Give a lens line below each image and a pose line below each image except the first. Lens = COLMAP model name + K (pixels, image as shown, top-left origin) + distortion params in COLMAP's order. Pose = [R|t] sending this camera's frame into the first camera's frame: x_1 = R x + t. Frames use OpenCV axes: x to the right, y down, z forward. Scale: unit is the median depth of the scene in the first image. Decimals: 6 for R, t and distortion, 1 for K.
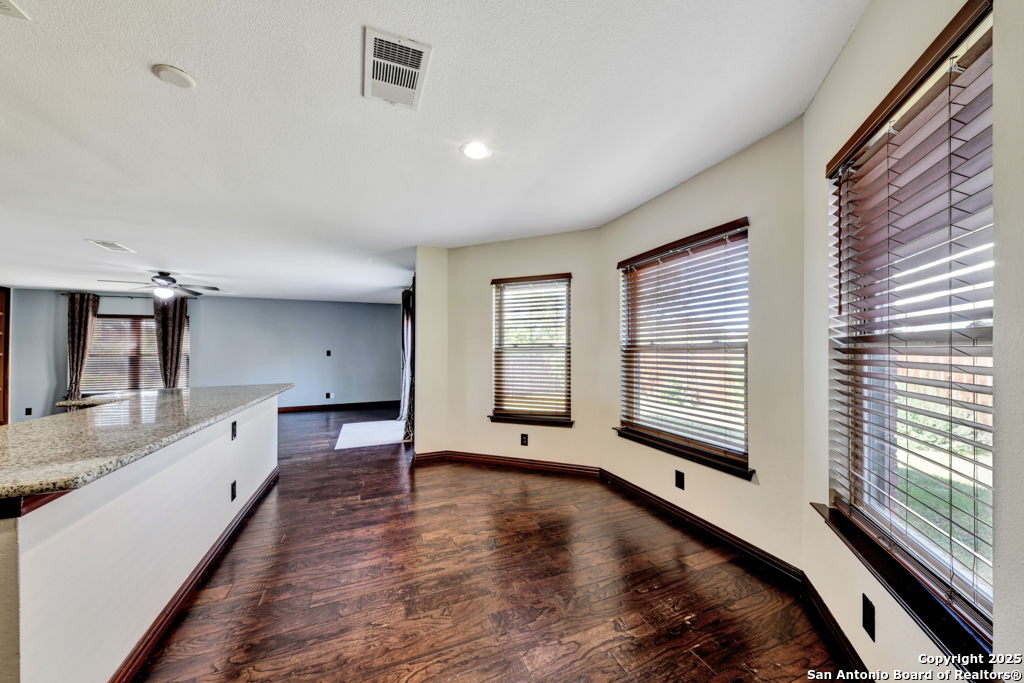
lens RADIAL K [[354.5, 0, 507.4], [0, 354.5, 347.8], [0, 0, 1]] dist [-0.000461, -0.000070]
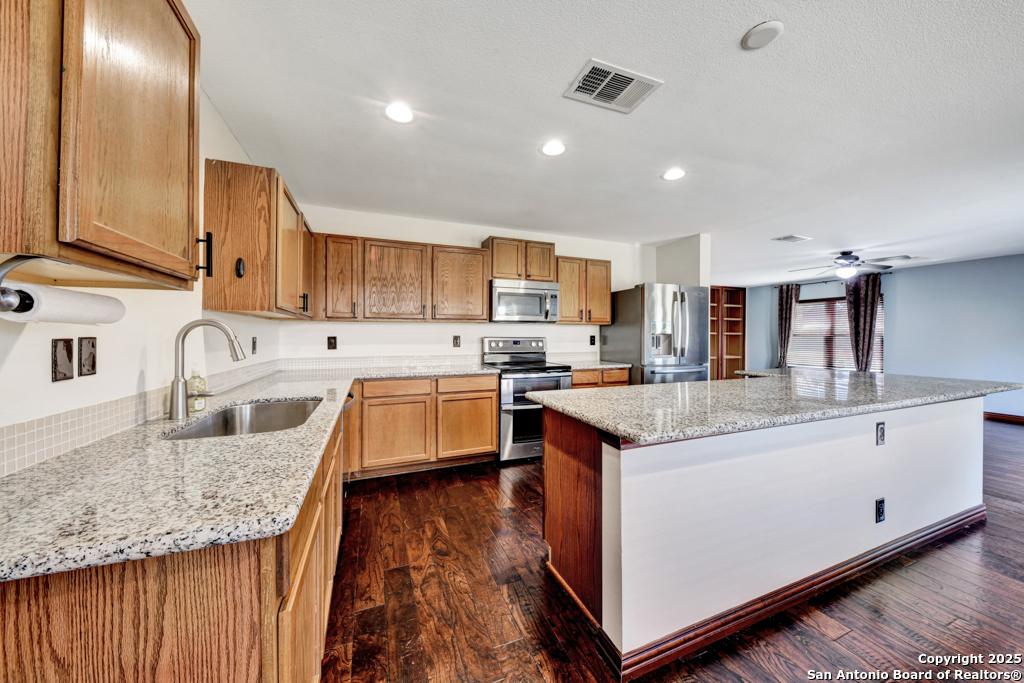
lens RADIAL K [[341.5, 0, 506.6], [0, 341.5, 333.7], [0, 0, 1]] dist [0.000117, -0.000044]
pose [[-0.012340, 0.006864, -0.999900, -0.002722], [0.008728, 0.999939, 0.006757, 0.000493], [0.999886, -0.008644, -0.012399, 0.037597]]
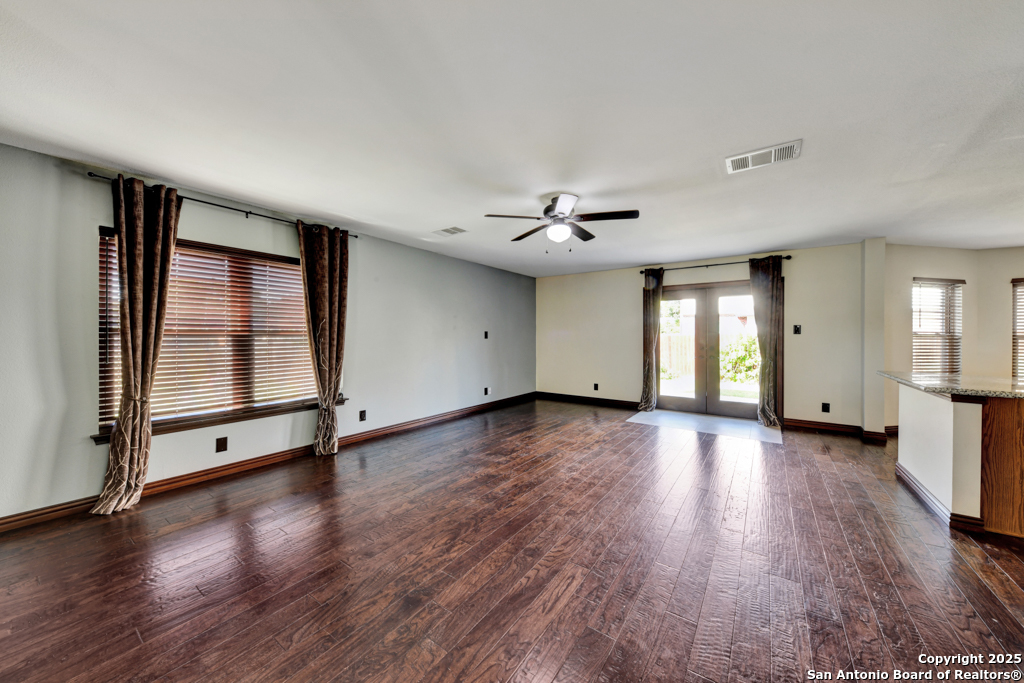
lens RADIAL K [[358.5, 0, 515.4], [0, 358.5, 337.7], [0, 0, 1]] dist [0.000002, -0.000019]
pose [[0.834152, 0.007252, 0.551487, -1.078129], [-0.011914, 0.999917, 0.004872, 0.021185], [-0.551406, -0.010635, 0.834170, 0.409868]]
